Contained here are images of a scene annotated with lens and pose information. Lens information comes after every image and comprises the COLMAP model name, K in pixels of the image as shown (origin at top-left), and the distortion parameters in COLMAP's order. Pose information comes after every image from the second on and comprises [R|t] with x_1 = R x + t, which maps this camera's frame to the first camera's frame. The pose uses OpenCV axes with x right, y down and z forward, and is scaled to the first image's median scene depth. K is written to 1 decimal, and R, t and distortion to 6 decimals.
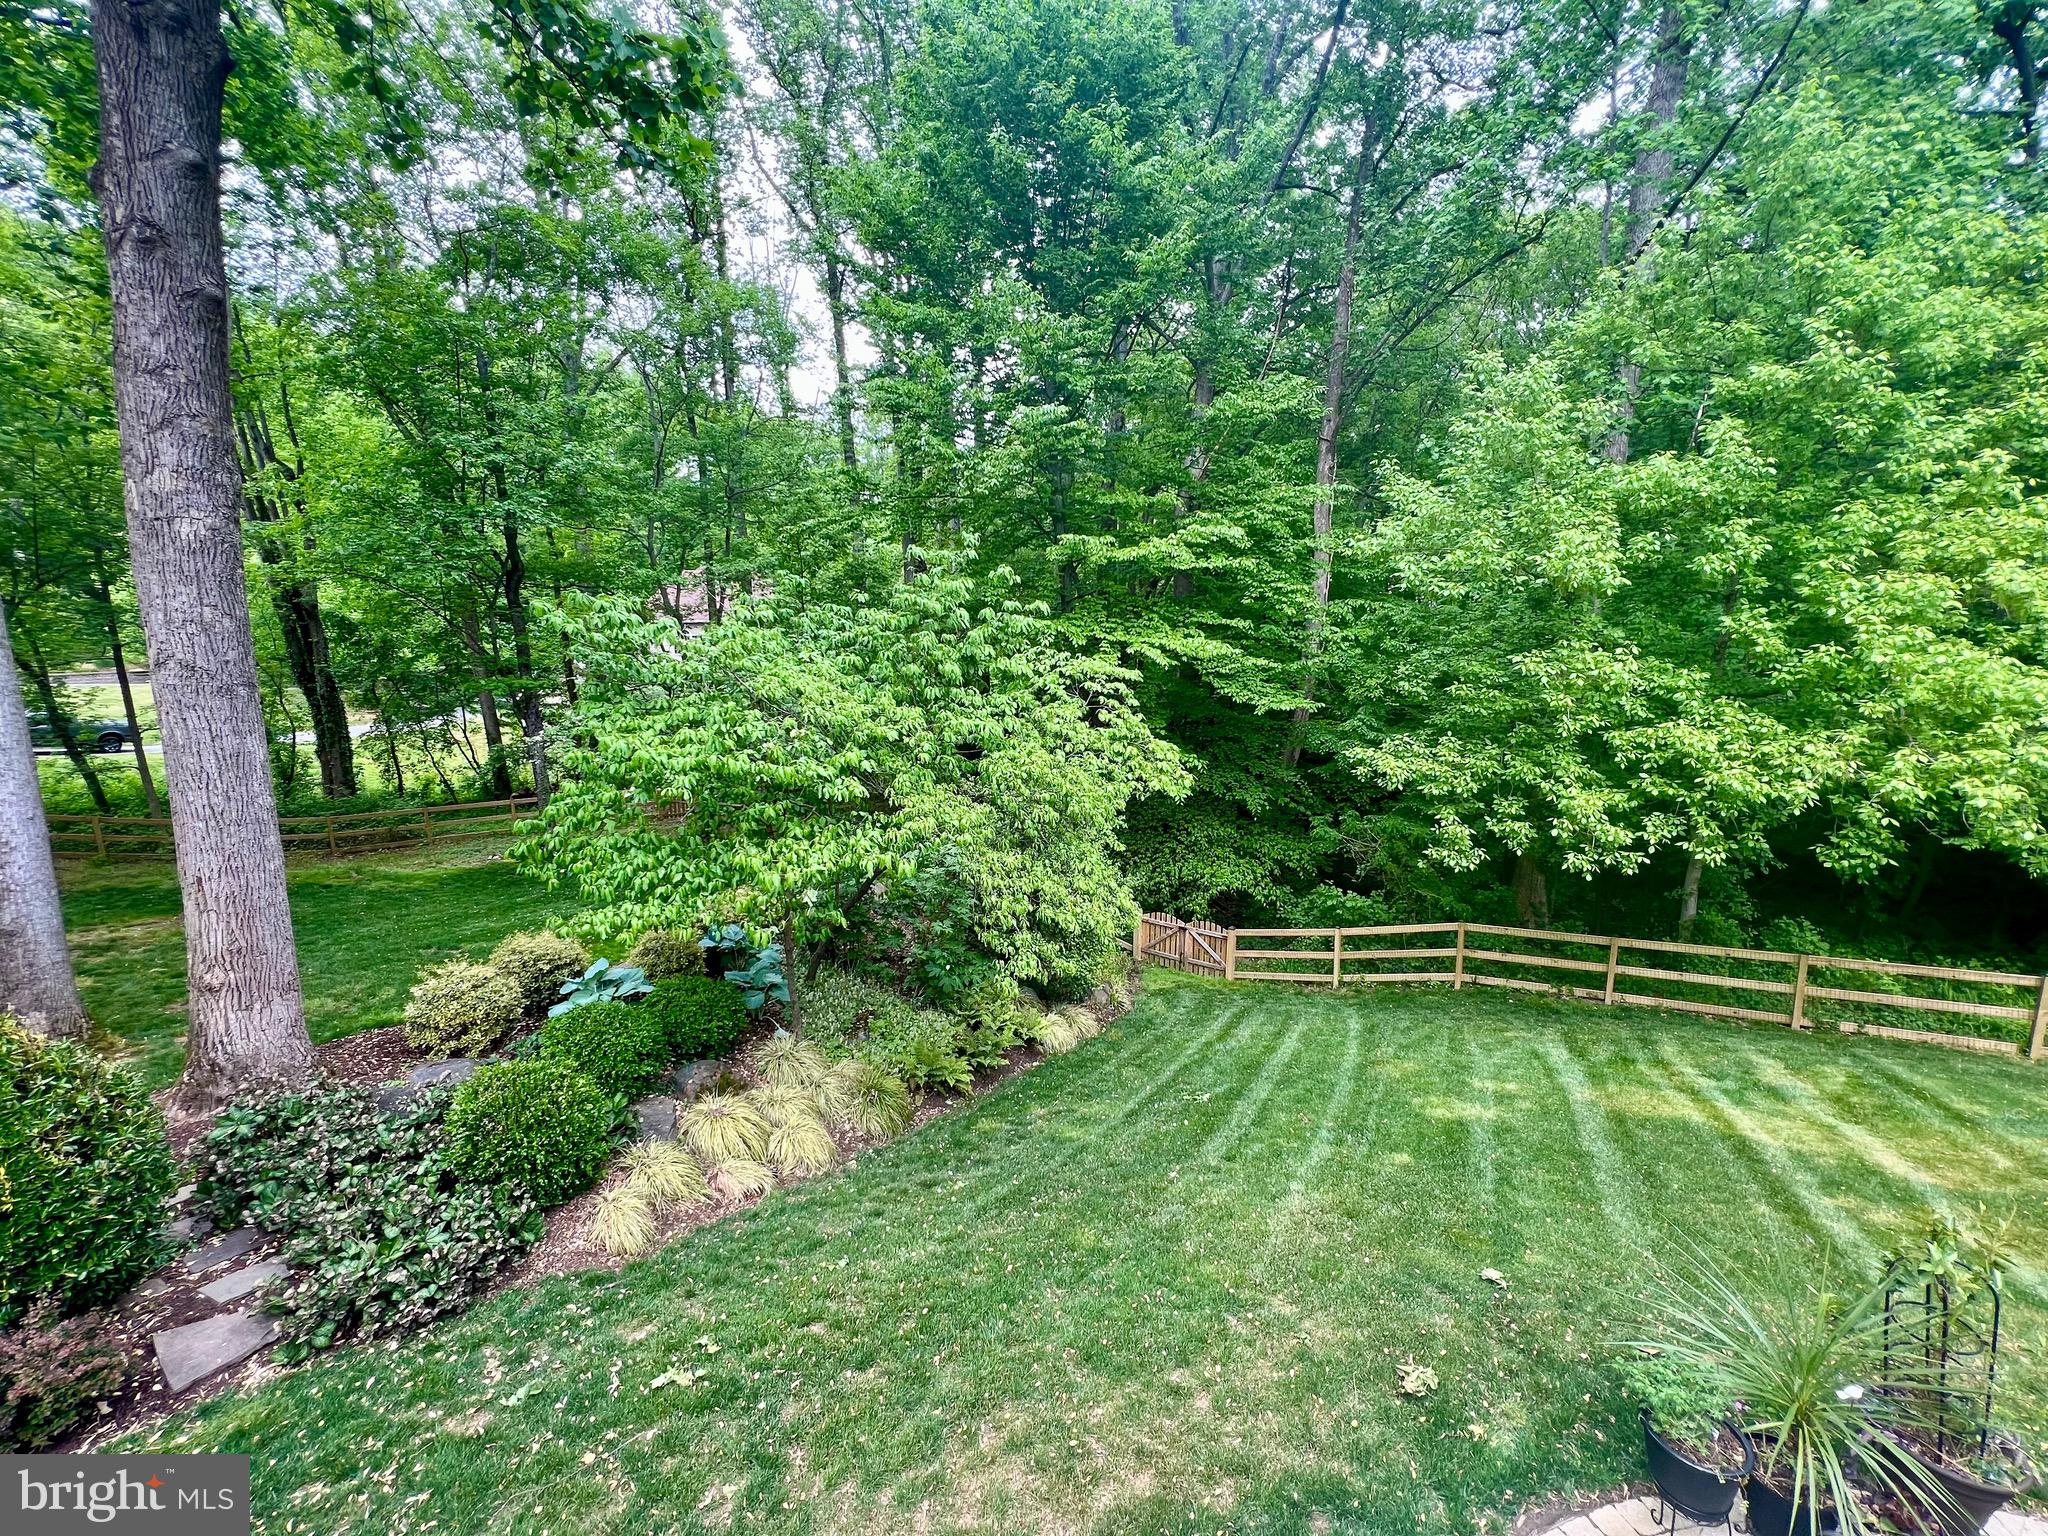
lens RADIAL K [[825.5, 0, 1018.7], [0, 825.5, 766.6], [0, 0, 1]] dist [0.000123, 0.000316]
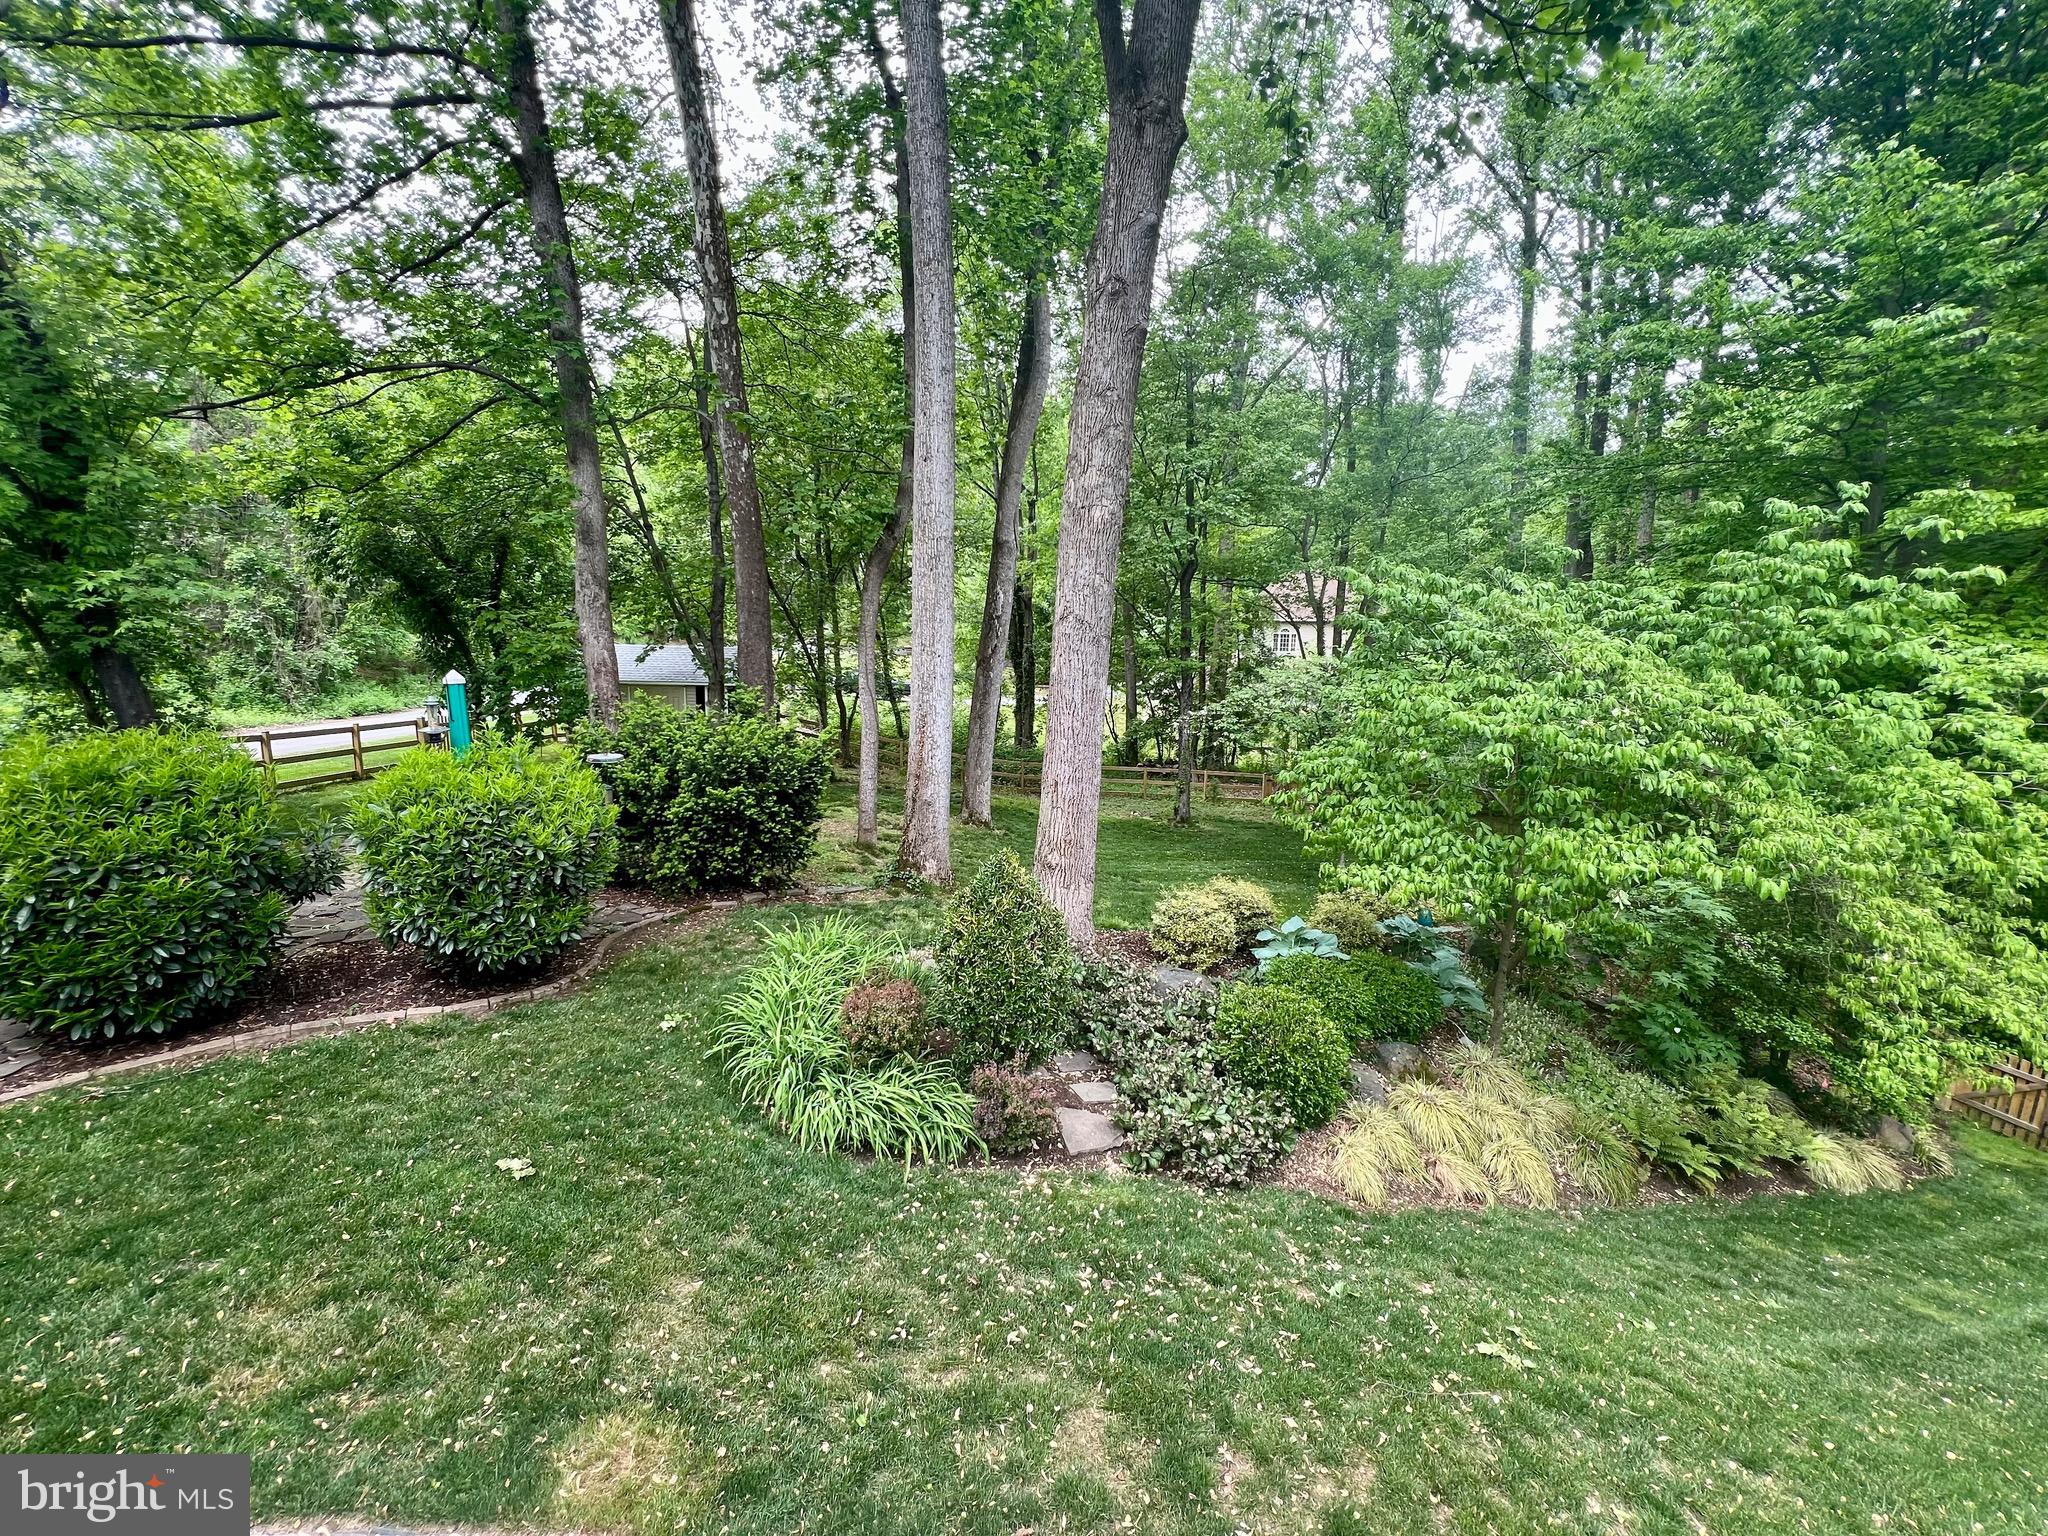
lens RADIAL K [[825.5, 0, 1018.7], [0, 825.5, 766.6], [0, 0, 1]] dist [0.000123, 0.000316]
pose [[0.786969, 0.124790, -0.604241, -0.153042], [-0.127493, 0.991087, 0.038636, 0.041995], [0.603677, 0.046631, 0.795864, -0.055088]]
